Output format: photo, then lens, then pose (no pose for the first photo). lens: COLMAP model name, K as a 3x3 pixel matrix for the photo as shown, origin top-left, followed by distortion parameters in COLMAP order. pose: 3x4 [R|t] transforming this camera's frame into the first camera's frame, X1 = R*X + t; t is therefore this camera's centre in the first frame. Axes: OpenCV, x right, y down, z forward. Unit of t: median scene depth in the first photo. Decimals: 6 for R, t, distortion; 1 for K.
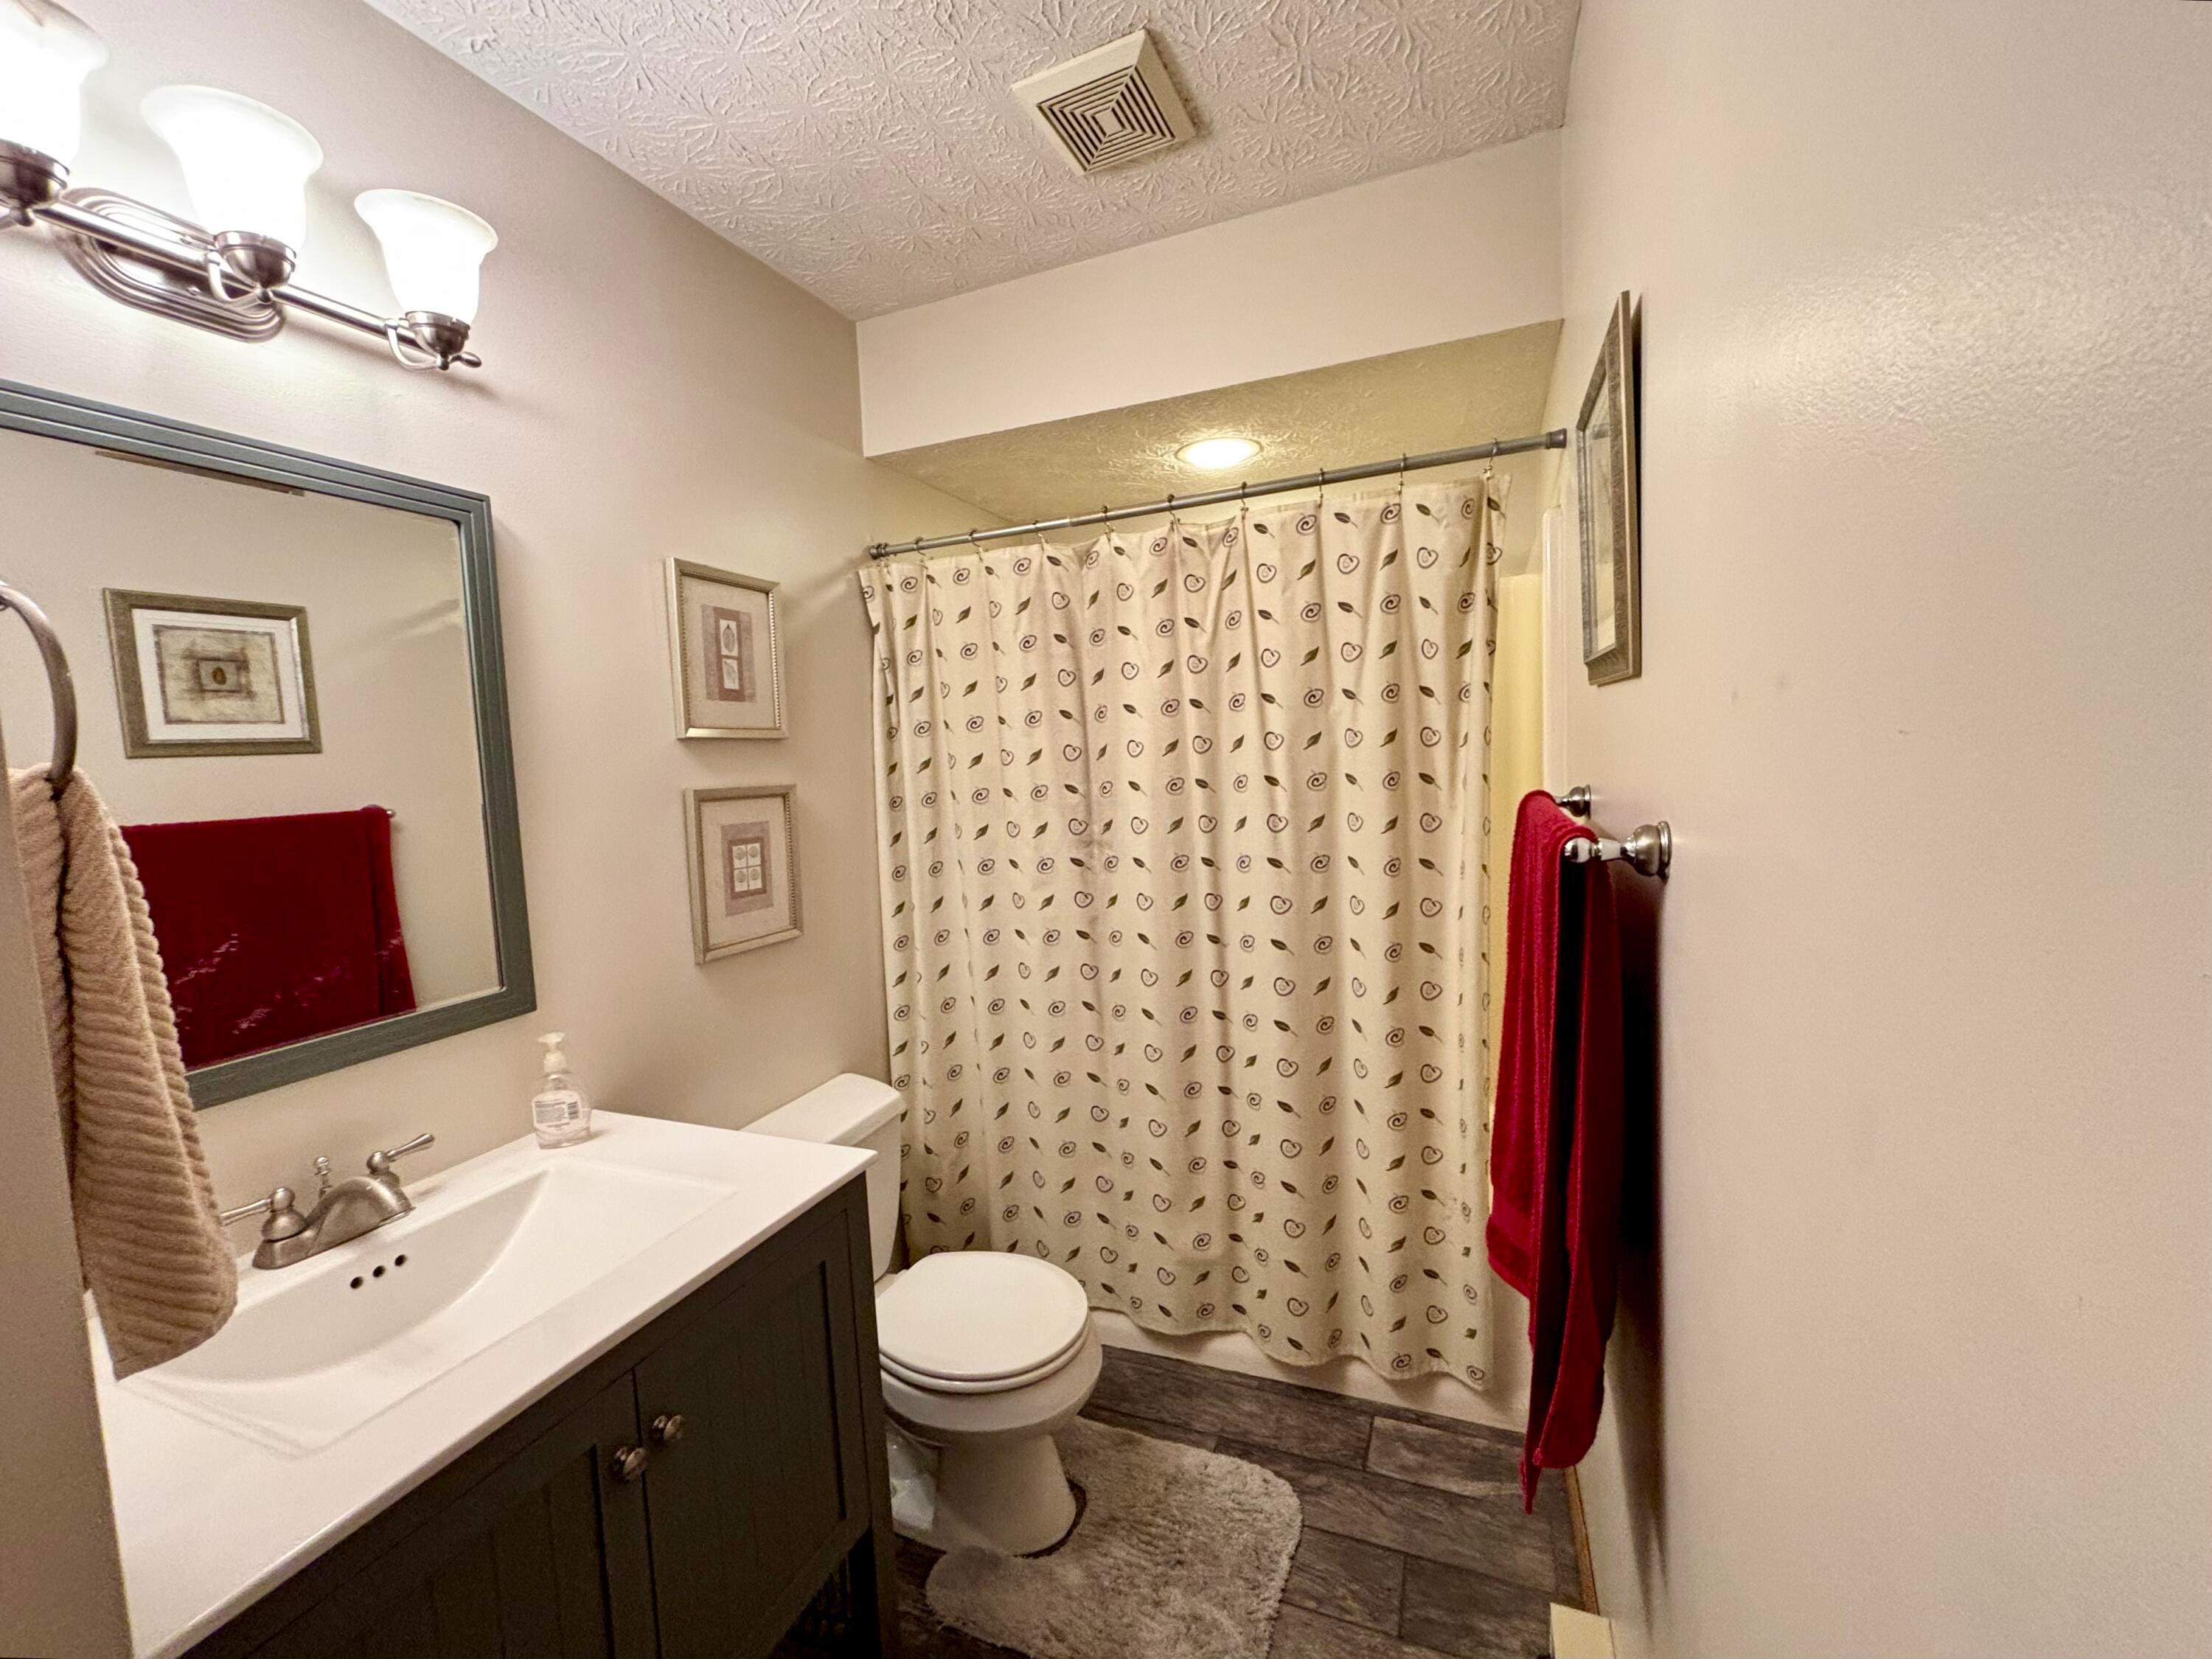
lens RADIAL K [[896.2, 0, 1103.9], [0, 896.2, 834.2], [0, 0, 1]] dist [-0.006856, 0.002422]
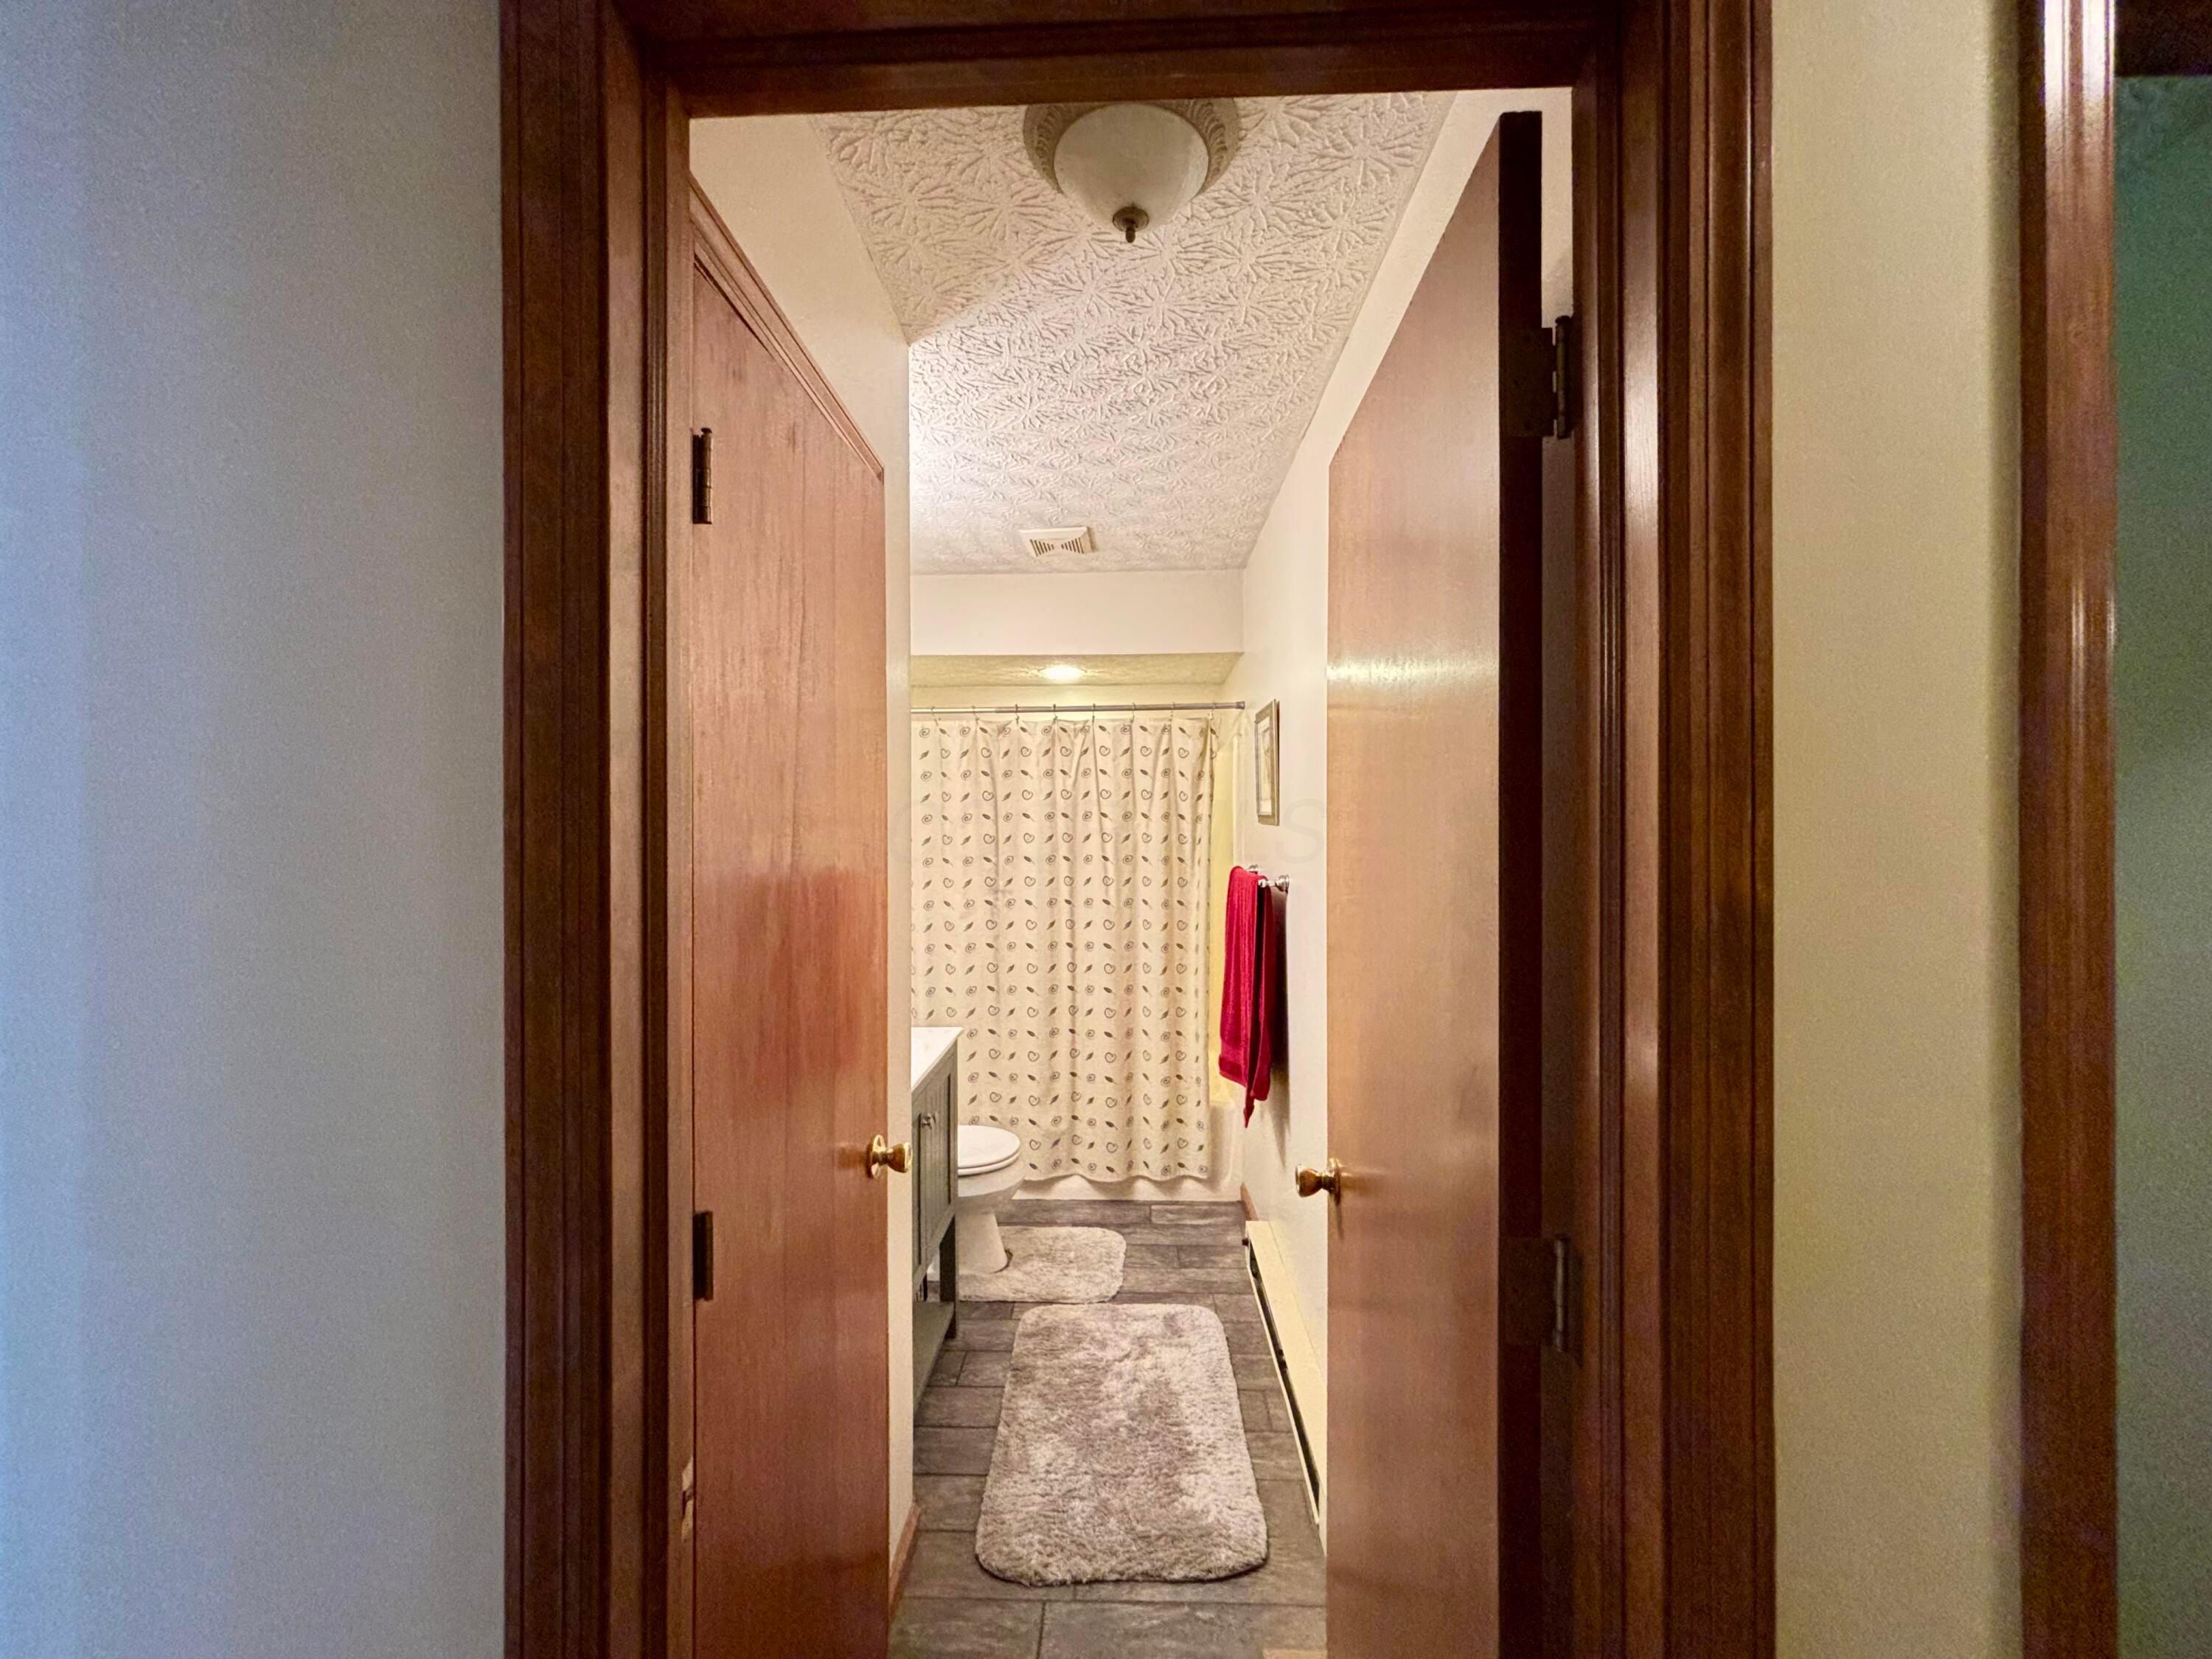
lens RADIAL K [[896.2, 0, 1105.1], [0, 896.2, 831.5], [0, 0, 1]] dist [-0.006856, 0.002422]
pose [[0.931932, 0.044172, 0.359932, -0.487224], [-0.010498, 0.995424, -0.094982, 0.061909], [-0.362481, 0.084738, 0.928131, -0.749487]]
